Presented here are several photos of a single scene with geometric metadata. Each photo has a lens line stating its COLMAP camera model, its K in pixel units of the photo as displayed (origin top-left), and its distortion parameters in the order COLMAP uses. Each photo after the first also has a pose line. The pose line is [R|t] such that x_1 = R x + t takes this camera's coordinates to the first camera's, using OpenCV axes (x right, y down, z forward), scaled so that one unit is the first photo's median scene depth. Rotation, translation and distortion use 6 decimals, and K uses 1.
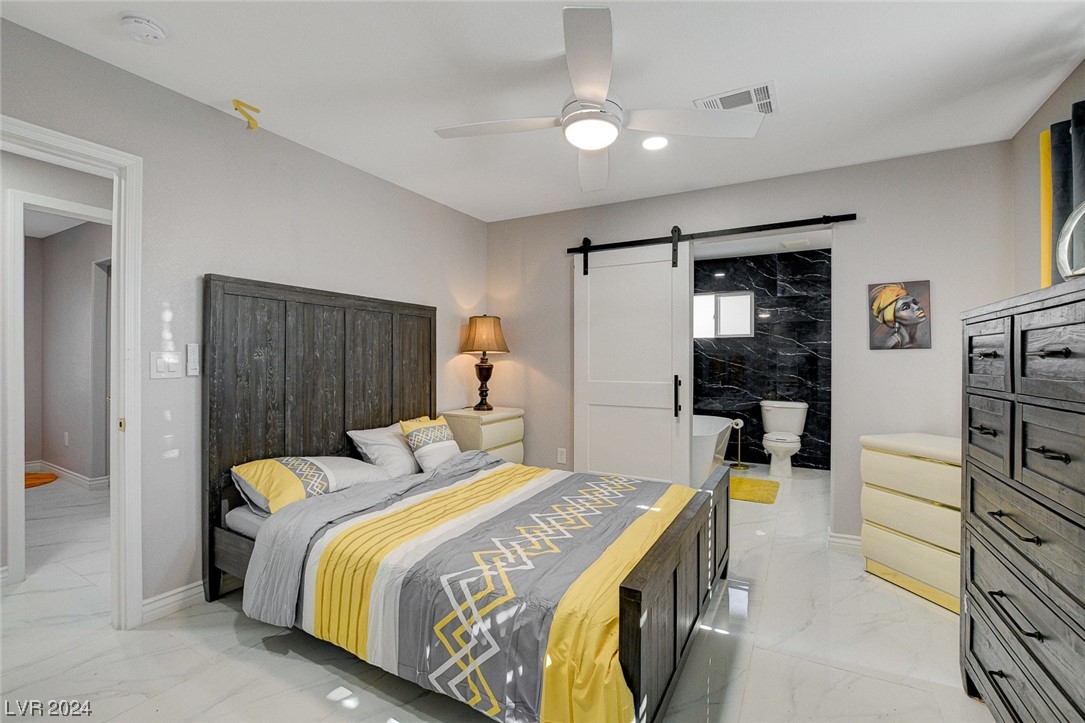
lens RADIAL K [[478.8, 0, 543.0], [0, 478.8, 364.4], [0, 0, 1]] dist [-0.019841, 0.002950]
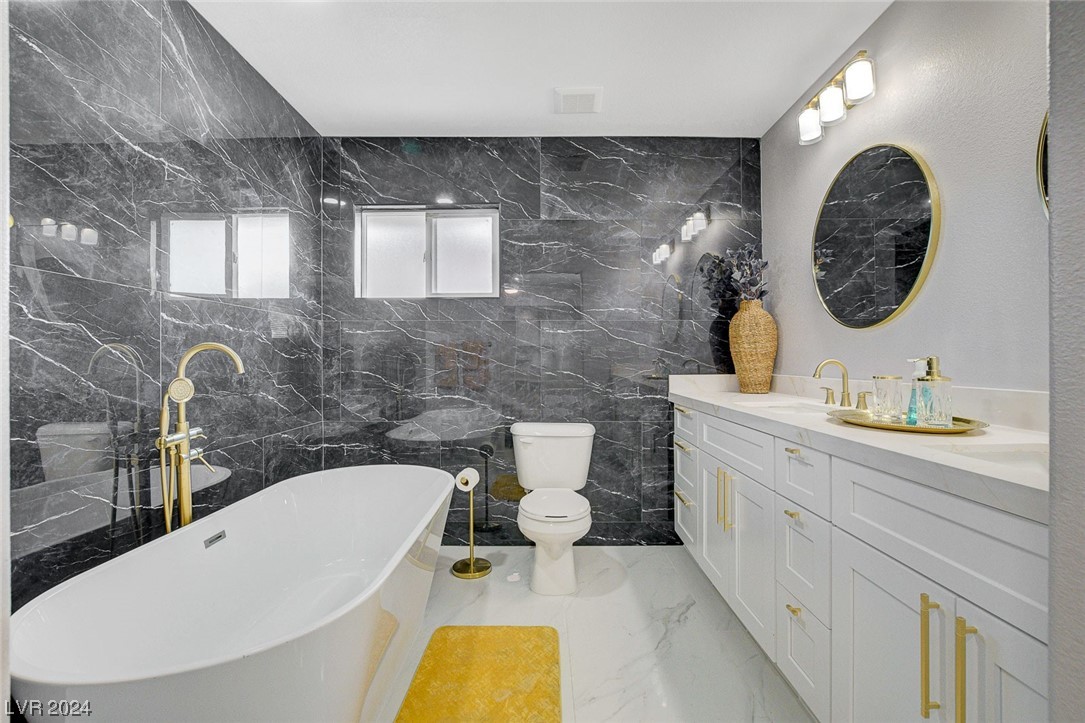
lens RADIAL K [[478.8, 0, 541.2], [0, 478.8, 362.4], [0, 0, 1]] dist [-0.019841, 0.002950]
pose [[0.873707, -0.000935, 0.486452, 0.242666], [0.002743, 0.999992, -0.003004, 0.014388], [-0.486445, 0.003959, 0.873702, 0.553141]]
